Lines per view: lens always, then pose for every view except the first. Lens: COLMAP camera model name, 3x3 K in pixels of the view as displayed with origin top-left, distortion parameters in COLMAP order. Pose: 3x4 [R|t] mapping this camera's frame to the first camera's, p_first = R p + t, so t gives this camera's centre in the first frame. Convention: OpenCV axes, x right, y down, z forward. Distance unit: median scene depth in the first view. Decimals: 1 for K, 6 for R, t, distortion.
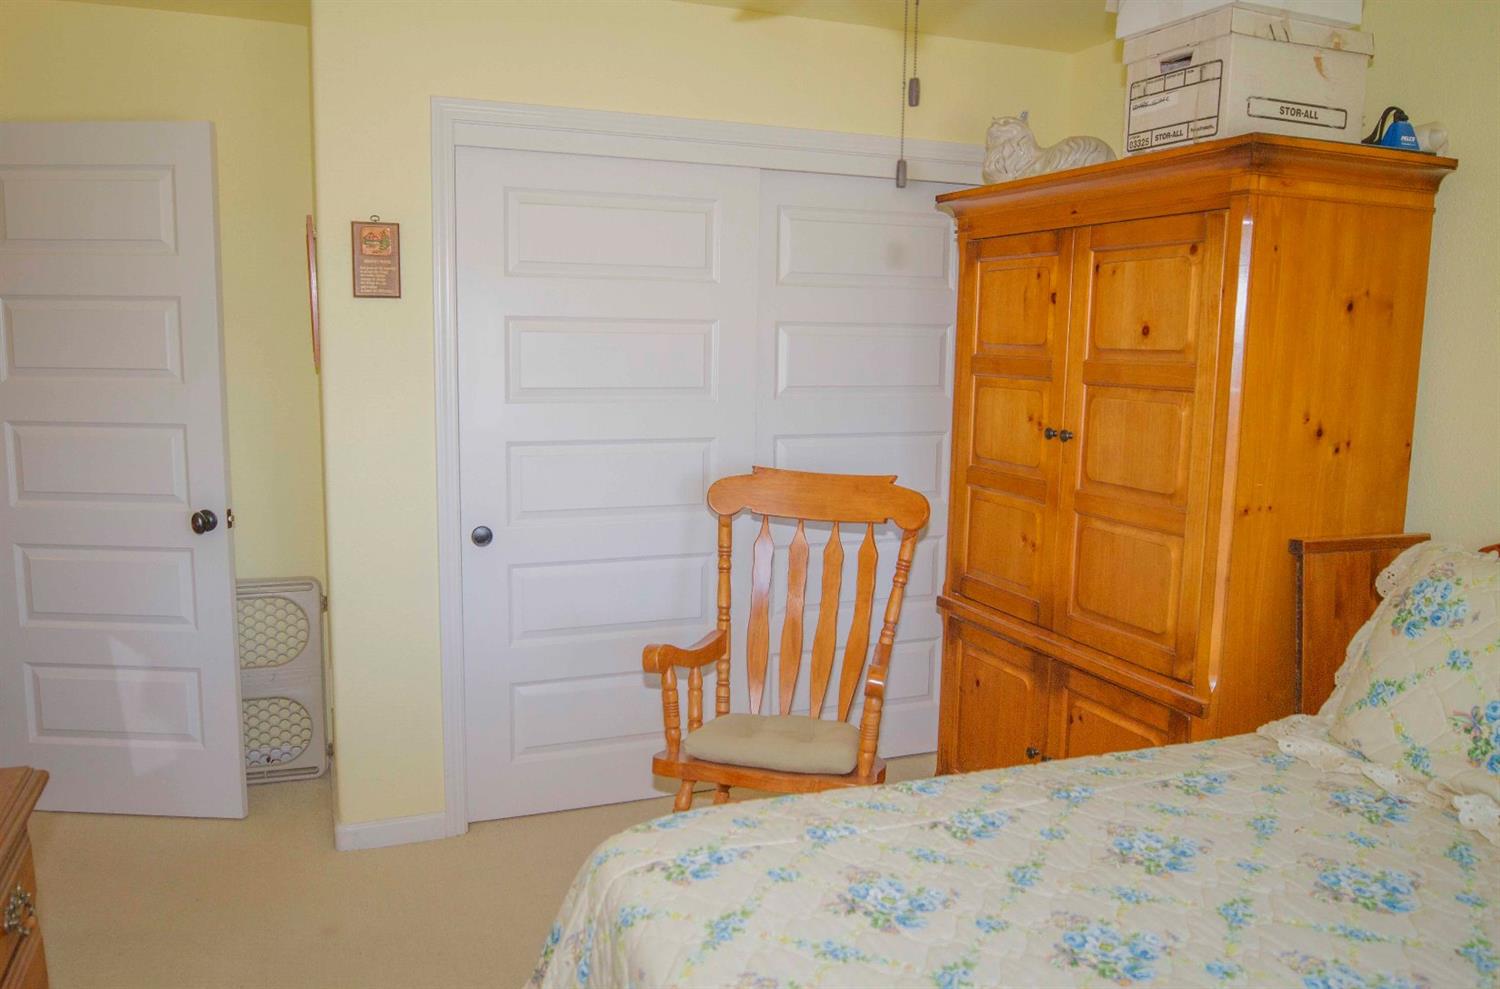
lens RADIAL K [[1117.4, 0, 750.0], [0, 1117.4, 494.5], [0, 0, 1]] dist [-0.041679, -0.001255]
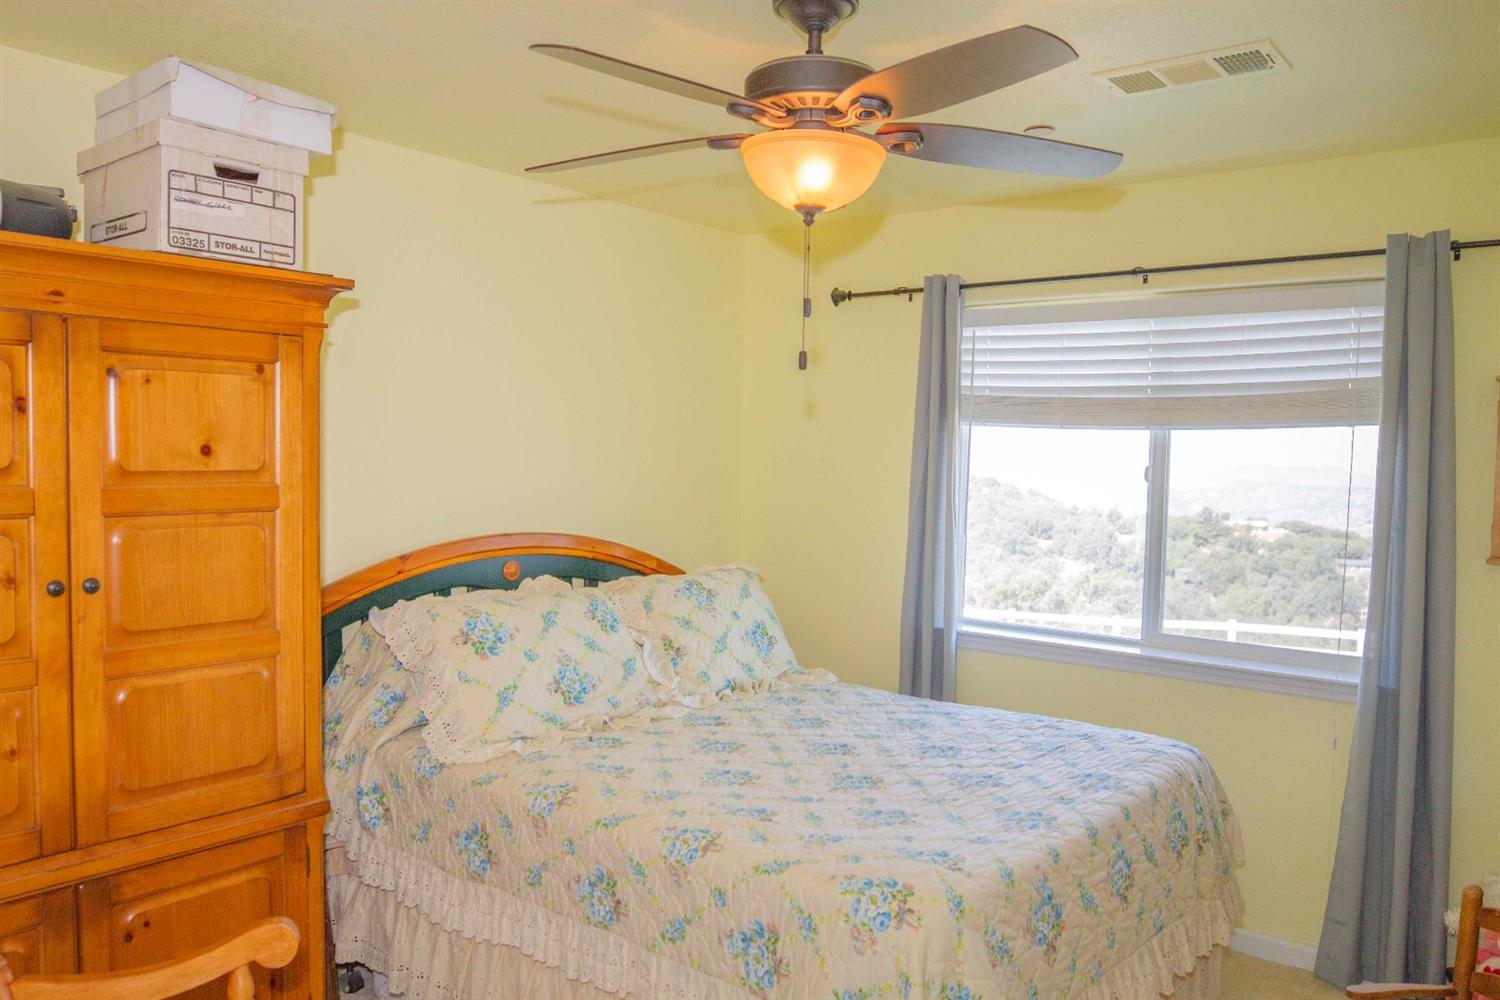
lens RADIAL K [[1100.4, 0, 750.0], [0, 1100.4, 500.0], [0, 0, 1]] dist [-0.044001, 0.002541]
pose [[-0.493440, -0.066833, 0.867208, -0.657322], [0.093984, 0.987109, 0.129550, -0.185752], [-0.864687, 0.145429, -0.480798, 1.078835]]
